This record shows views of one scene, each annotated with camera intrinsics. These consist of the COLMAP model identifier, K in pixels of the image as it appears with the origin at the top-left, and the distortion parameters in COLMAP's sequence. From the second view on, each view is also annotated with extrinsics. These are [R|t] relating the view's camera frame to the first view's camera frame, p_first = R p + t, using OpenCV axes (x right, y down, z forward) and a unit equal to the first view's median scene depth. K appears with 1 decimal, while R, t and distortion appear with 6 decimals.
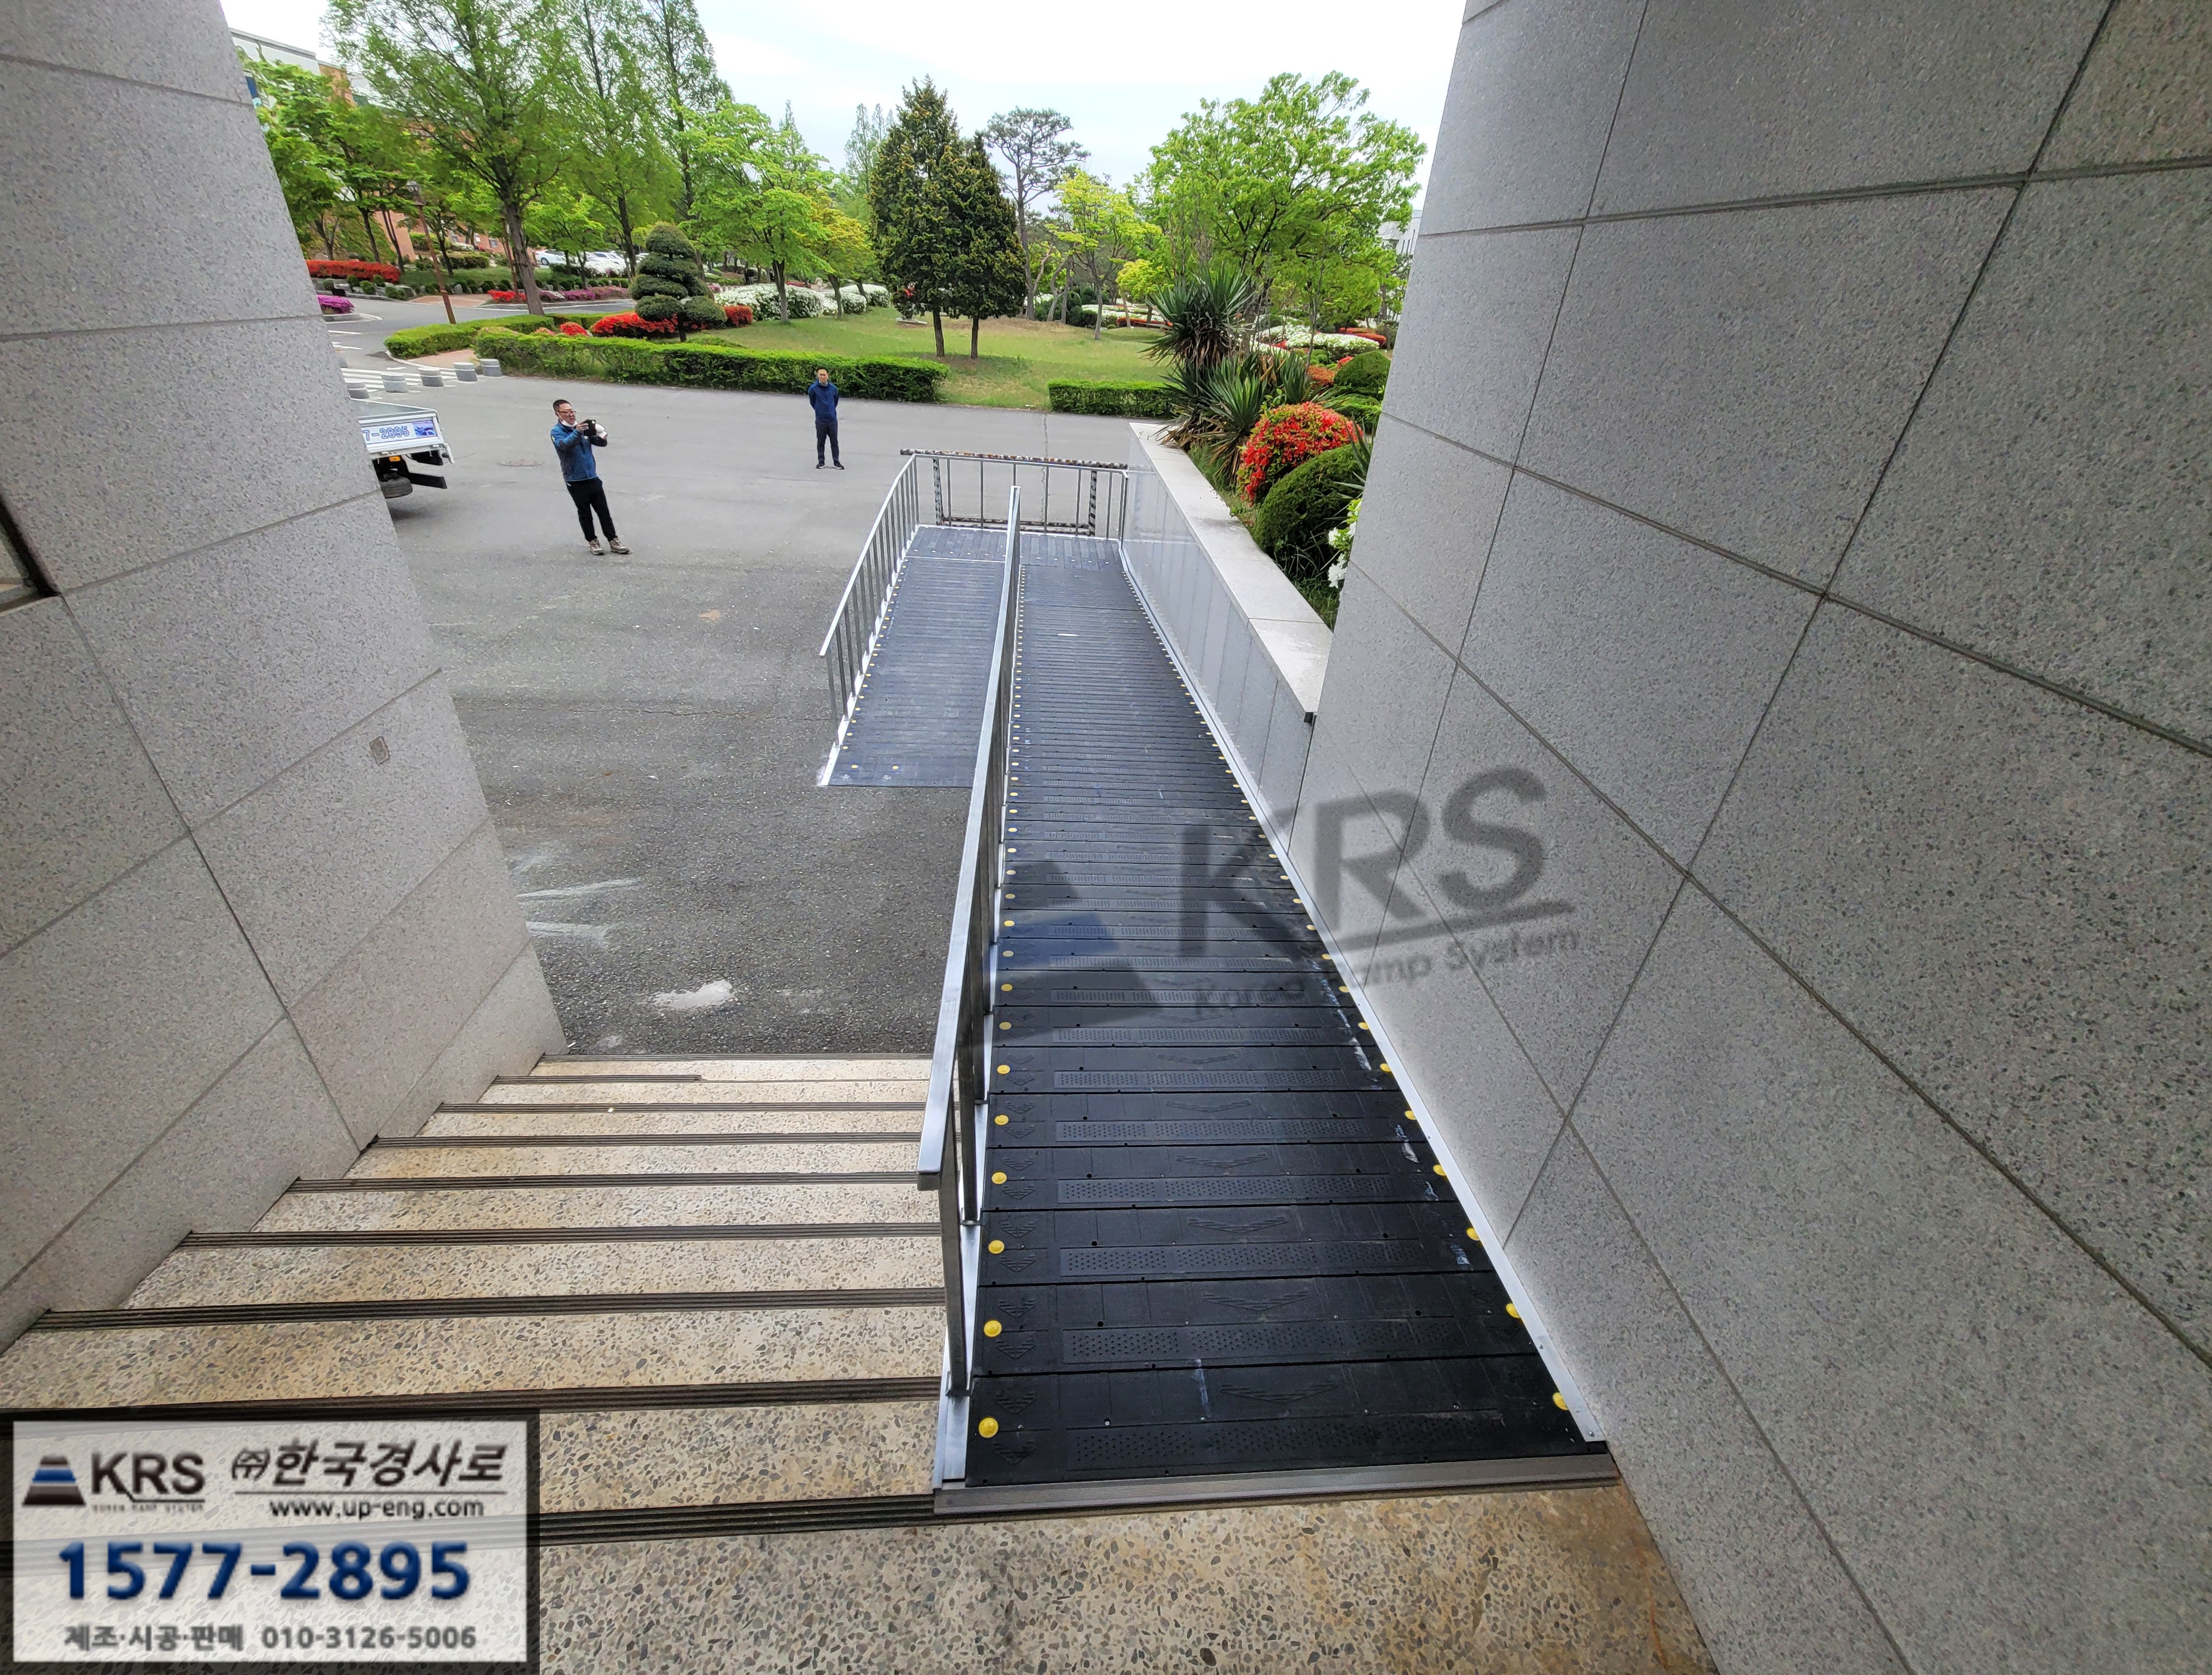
lens RADIAL K [[895.7, 0, 1119.7], [0, 895.7, 846.9], [0, 0, 1]] dist [0.000661, 0.000403]
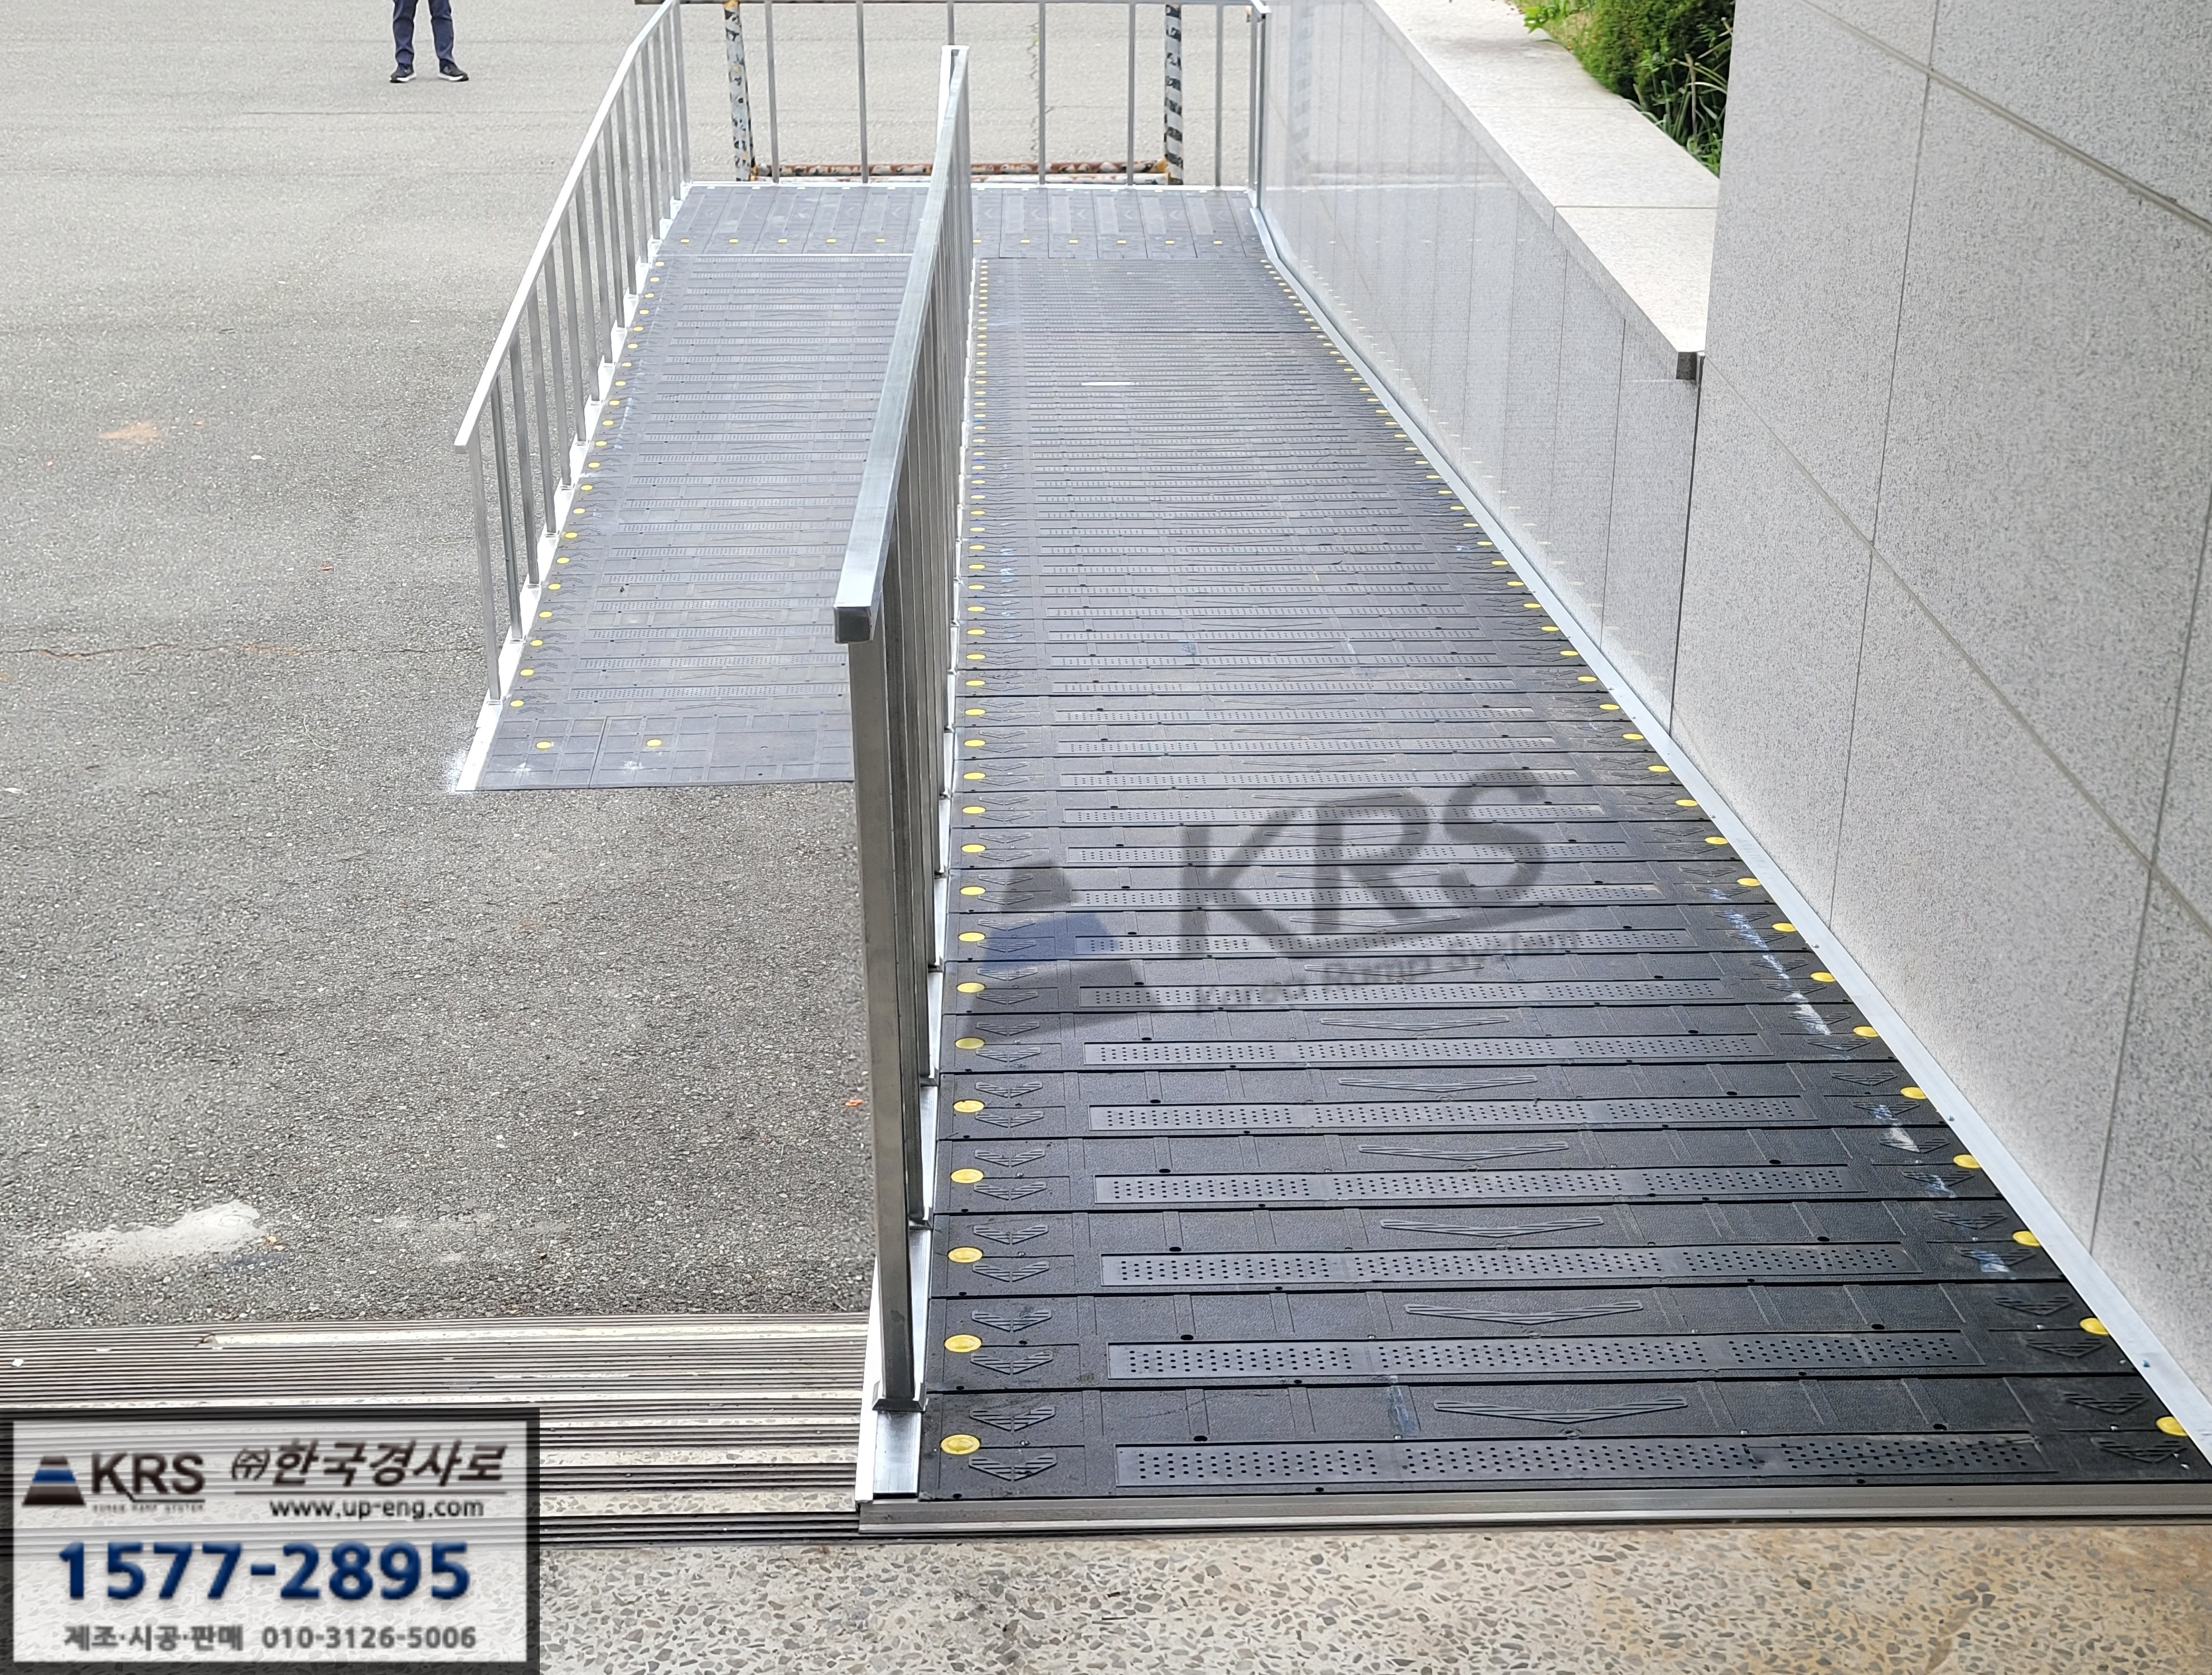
lens RADIAL K [[2967.8, 0, 1106.0], [0, 2967.8, 837.5], [0, 0, 1]] dist [0.014803, 0.106577]
pose [[0.996355, -0.049334, -0.069591, 0.024138], [0.037308, 0.985656, -0.164590, 0.219028], [0.076712, 0.161394, 0.983904, -0.247611]]
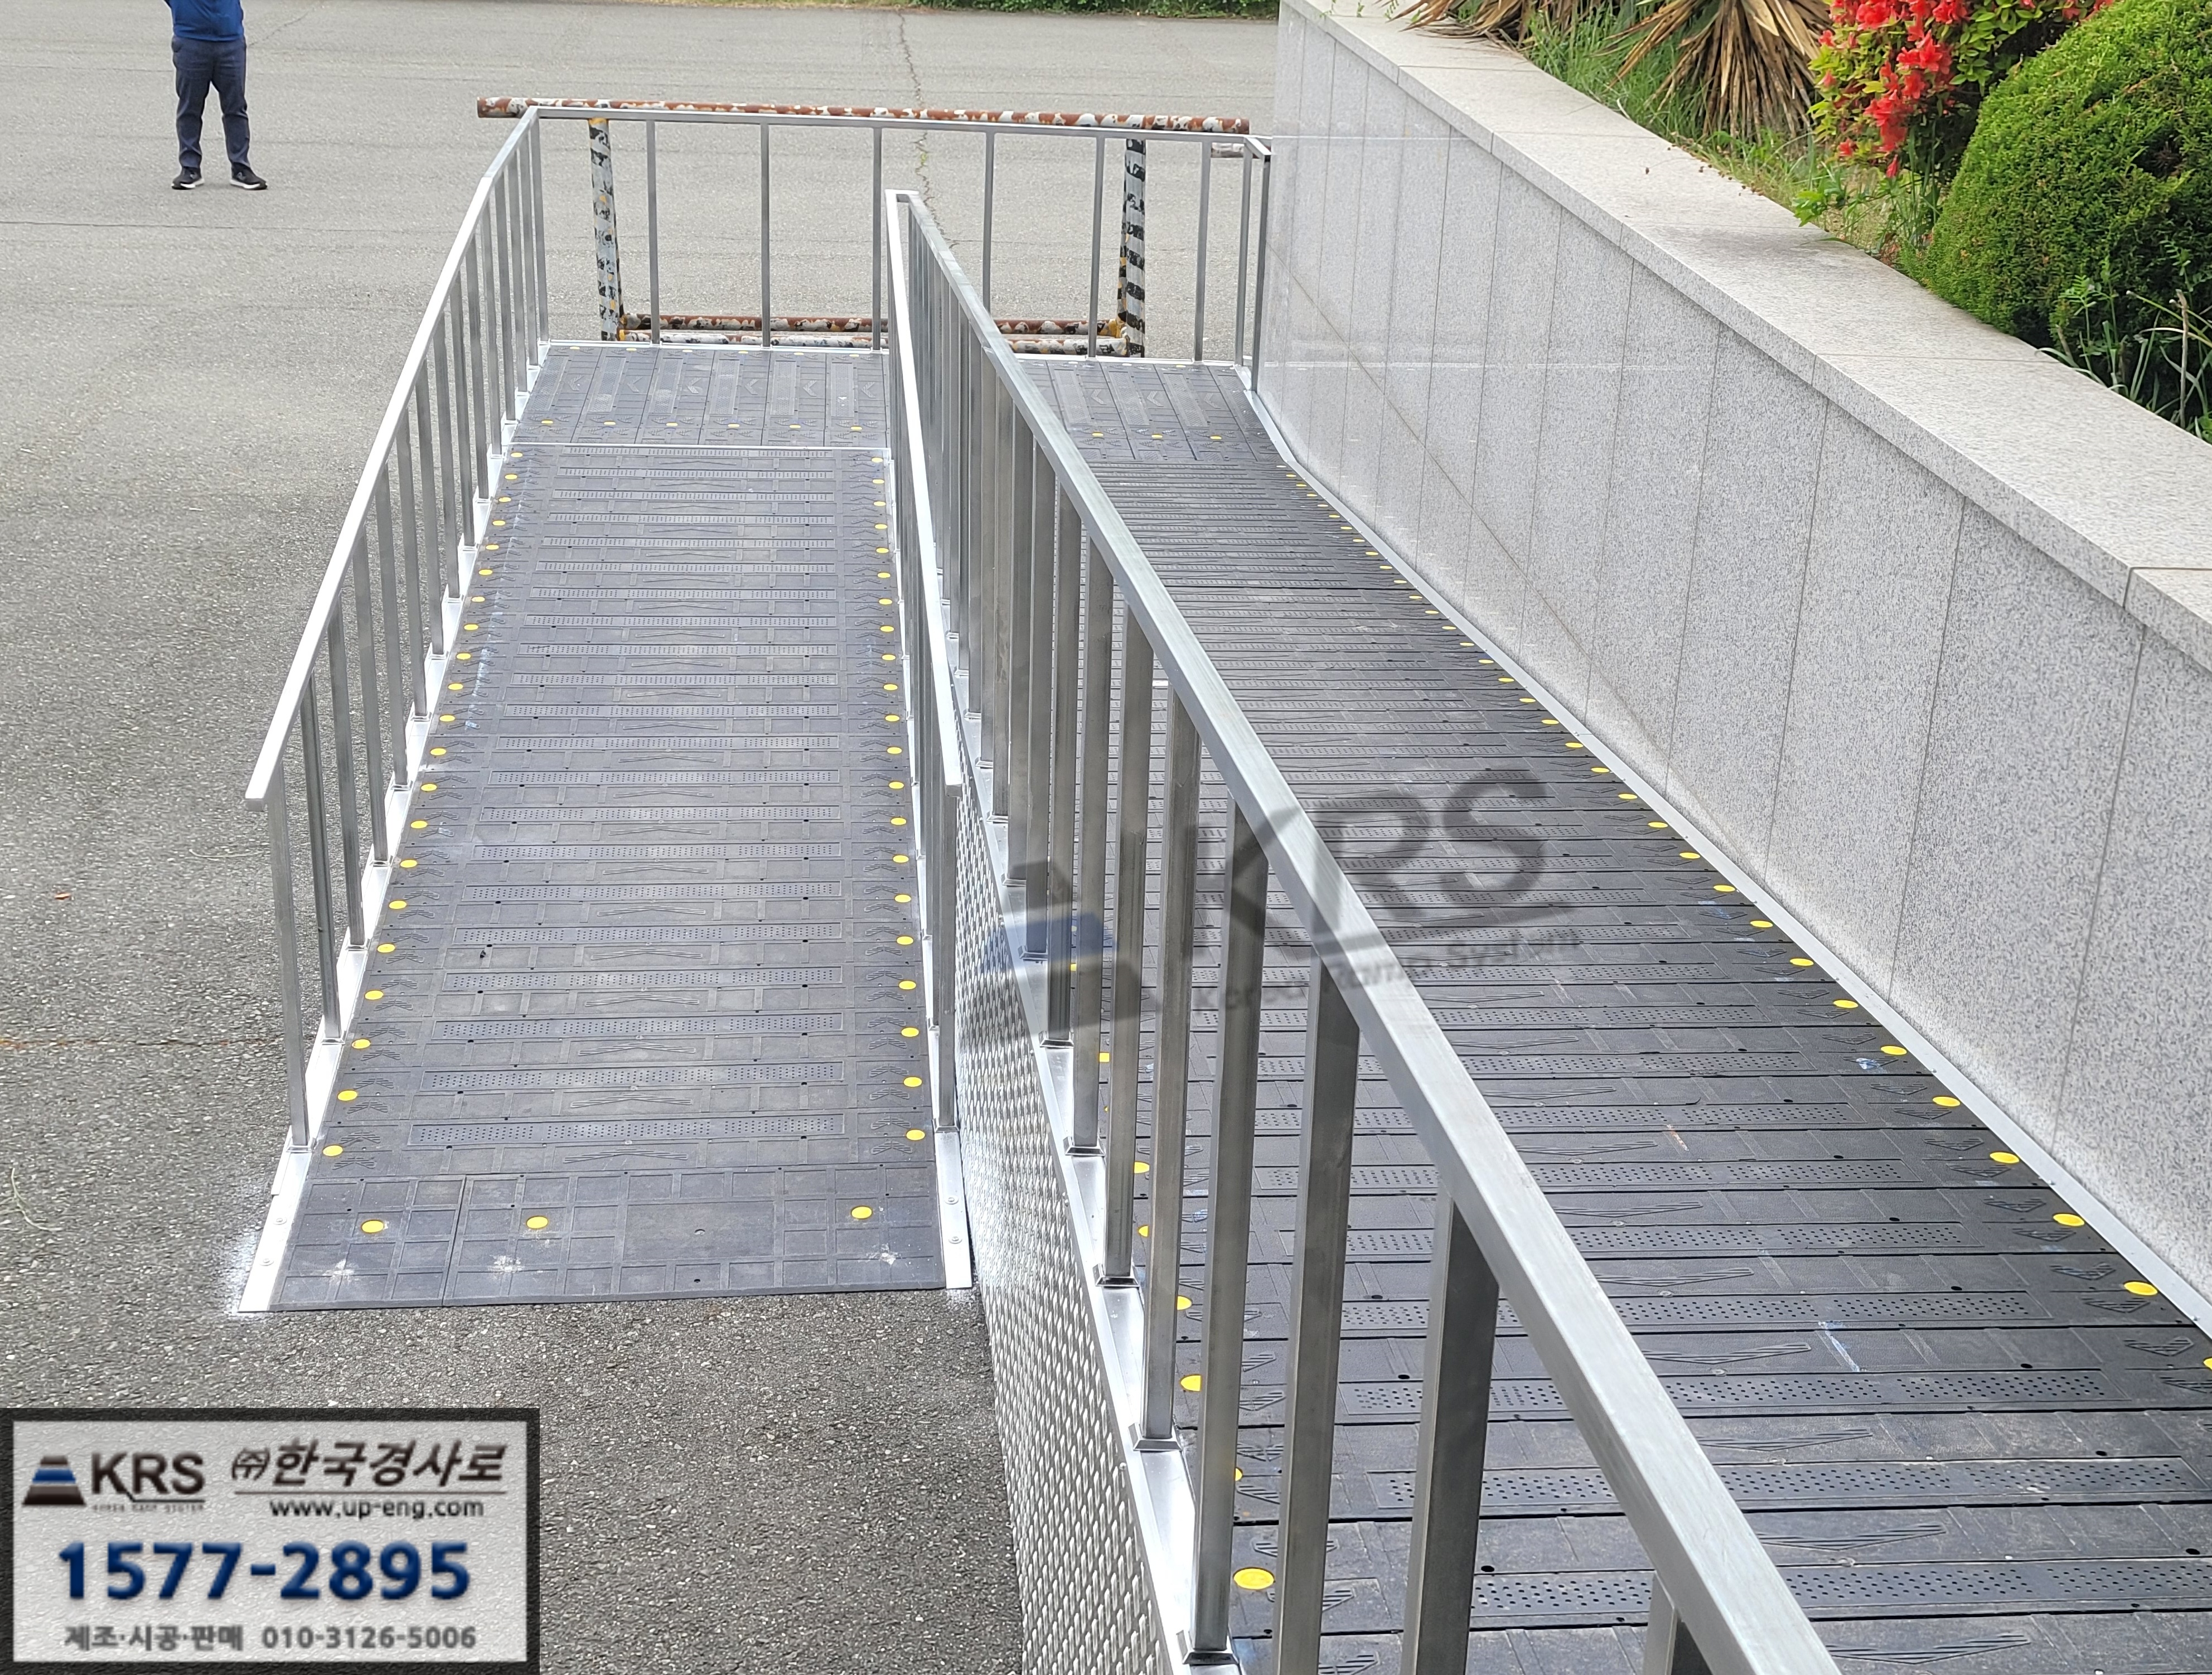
lens RADIAL K [[2860.3, 0, 1106.0], [0, 2860.3, 837.5], [0, 0, 1]] dist [0.028752, 0.080815]
pose [[0.999109, -0.041283, 0.008820, -0.130170], [0.042199, 0.982424, -0.181831, -0.058423], [-0.001159, 0.182041, 0.983290, 0.263798]]
